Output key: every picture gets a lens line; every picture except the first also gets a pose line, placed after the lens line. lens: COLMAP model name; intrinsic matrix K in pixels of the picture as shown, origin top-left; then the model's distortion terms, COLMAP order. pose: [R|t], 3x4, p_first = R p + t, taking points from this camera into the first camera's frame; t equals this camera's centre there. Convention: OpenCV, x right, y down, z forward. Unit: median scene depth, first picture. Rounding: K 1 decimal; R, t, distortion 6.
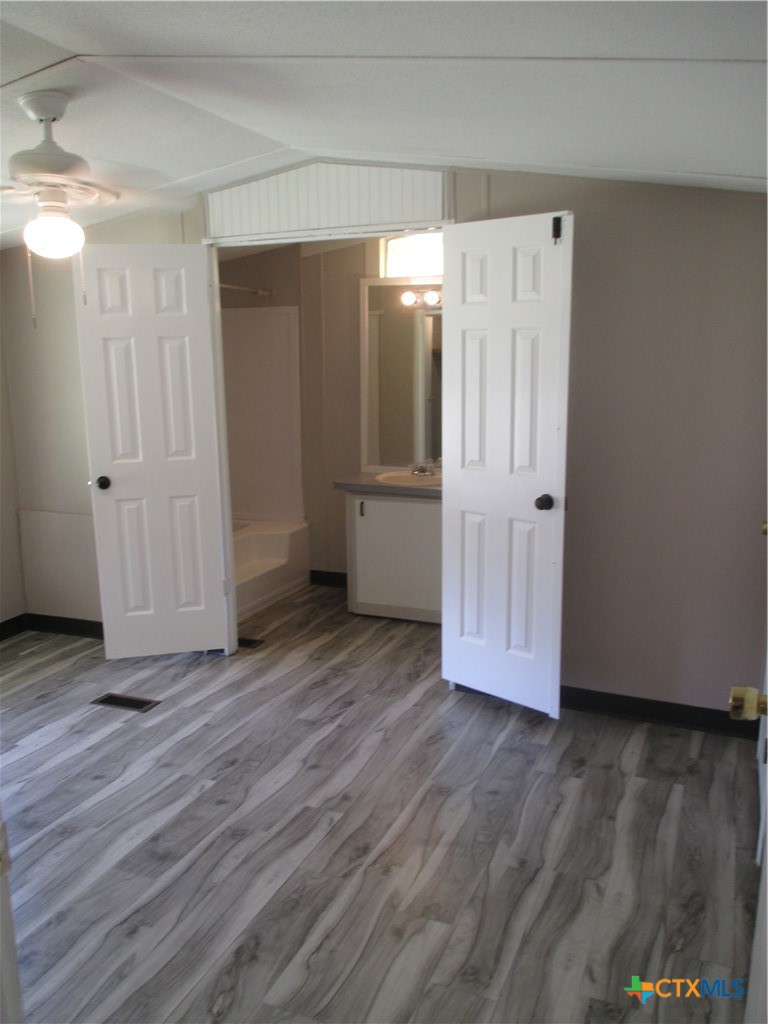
lens RADIAL K [[843.2, 0, 387.3], [0, 843.2, 511.7], [0, 0, 1]] dist [-0.045906, -0.001630]
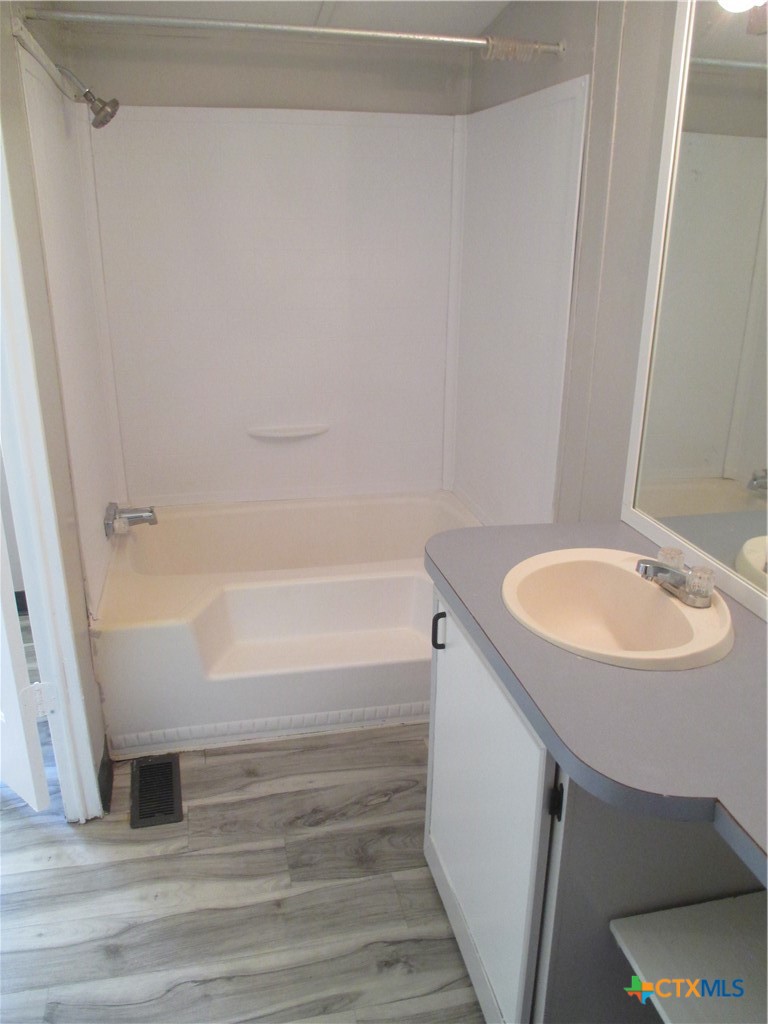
lens RADIAL K [[830.8, 0, 384.7], [0, 830.8, 512.1], [0, 0, 1]] dist [-0.066915, 0.006540]
pose [[0.577591, 0.303928, -0.757638, 0.308920], [-0.166732, 0.952465, 0.254974, -0.214011], [0.799117, -0.020948, 0.600810, 1.093563]]
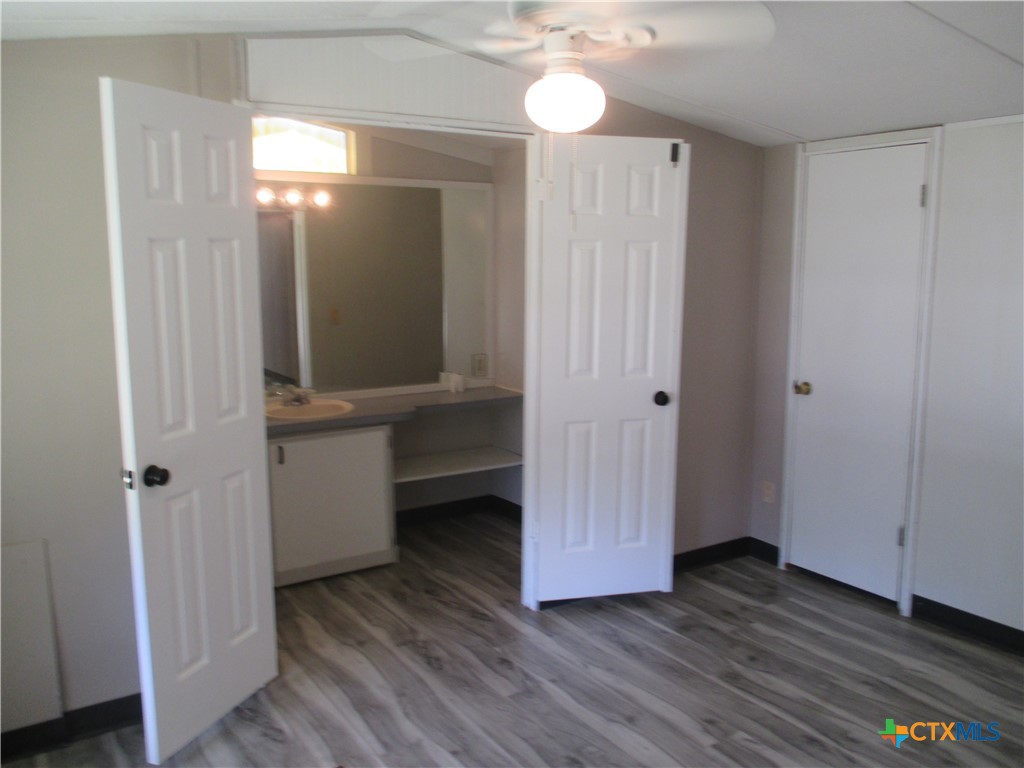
lens RADIAL K [[830.8, 0, 512.0], [0, 830.8, 384.0], [0, 0, 1]] dist [-0.066915, 0.006540]
pose [[0.586827, -0.134773, 0.798418, -0.754460], [0.159955, 0.985915, 0.048857, -0.110269], [-0.793756, 0.099040, 0.600118, 0.482952]]
